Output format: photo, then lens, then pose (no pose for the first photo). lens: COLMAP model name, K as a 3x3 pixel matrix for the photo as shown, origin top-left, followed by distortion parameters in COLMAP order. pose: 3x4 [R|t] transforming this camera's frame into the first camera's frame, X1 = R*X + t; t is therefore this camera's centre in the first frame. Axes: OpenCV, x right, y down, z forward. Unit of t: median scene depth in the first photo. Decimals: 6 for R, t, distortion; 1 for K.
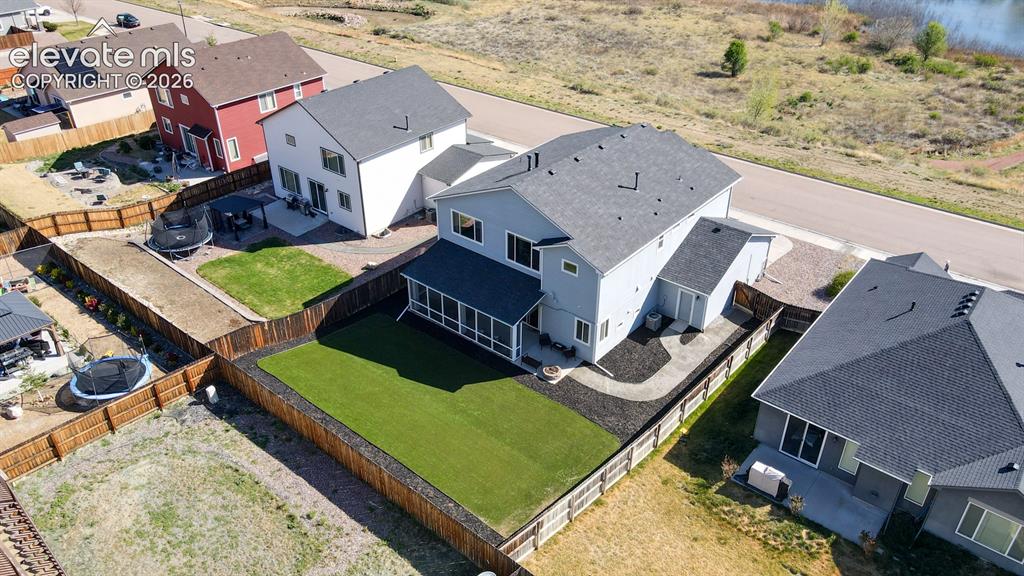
lens RADIAL K [[753.7, 0, 509.7], [0, 753.7, 289.2], [0, 0, 1]] dist [0.002037, 0.032189]
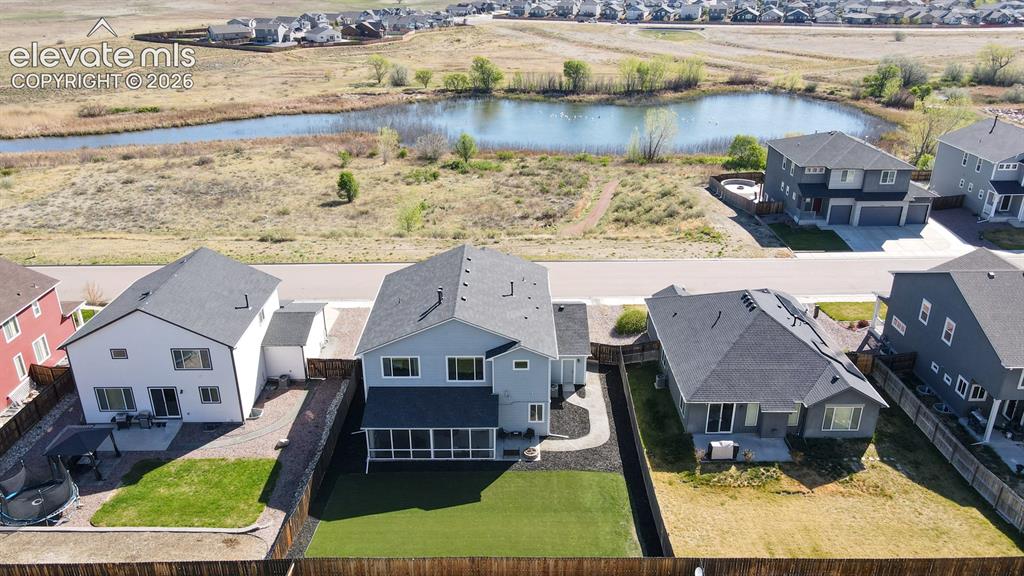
lens RADIAL K [[753.7, 0, 509.7], [0, 753.7, 289.2], [0, 0, 1]] dist [0.002037, 0.032189]
pose [[0.766733, -0.257391, 0.588108, -0.426762], [0.343648, 0.938356, -0.037344, -0.071517], [-0.542243, 0.230735, 0.807920, -0.011901]]
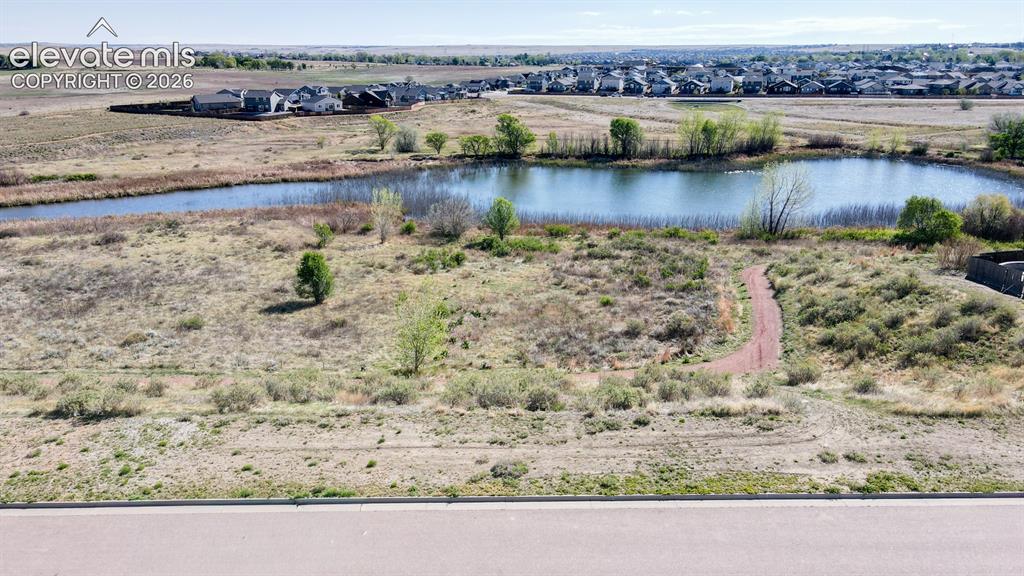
lens RADIAL K [[753.7, 0, 509.7], [0, 753.7, 289.2], [0, 0, 1]] dist [0.002037, 0.032189]
pose [[0.770952, -0.192798, 0.607011, 0.051827], [0.345865, 0.927039, -0.144831, -0.275308], [-0.534800, 0.321602, 0.781384, 0.770330]]
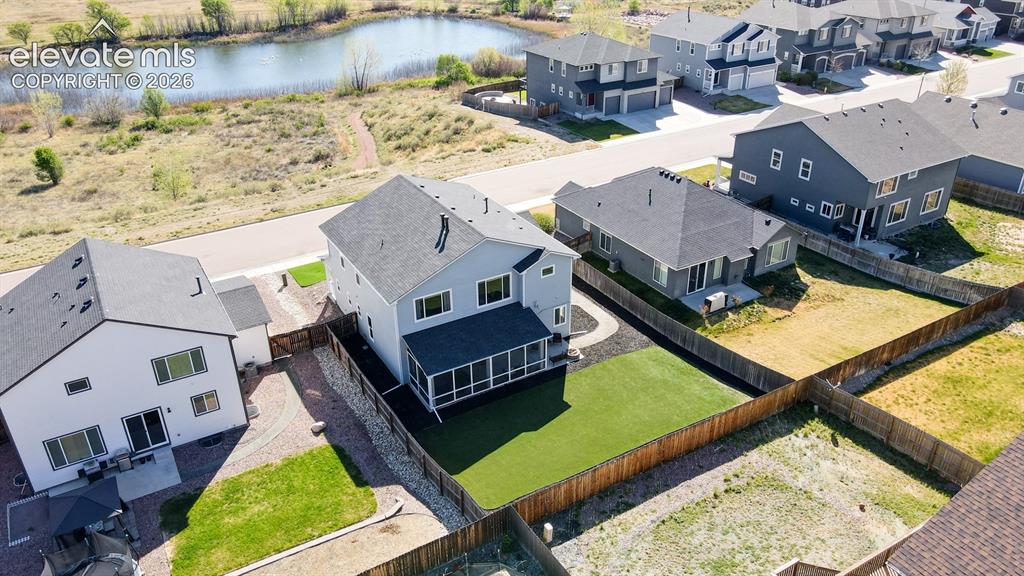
lens RADIAL K [[753.7, 0, 509.7], [0, 753.7, 289.2], [0, 0, 1]] dist [0.002037, 0.032189]
pose [[0.336565, -0.445896, 0.829398, -0.662146], [0.512392, 0.825693, 0.235979, -0.221951], [-0.790050, 0.345554, 0.506373, 0.294639]]
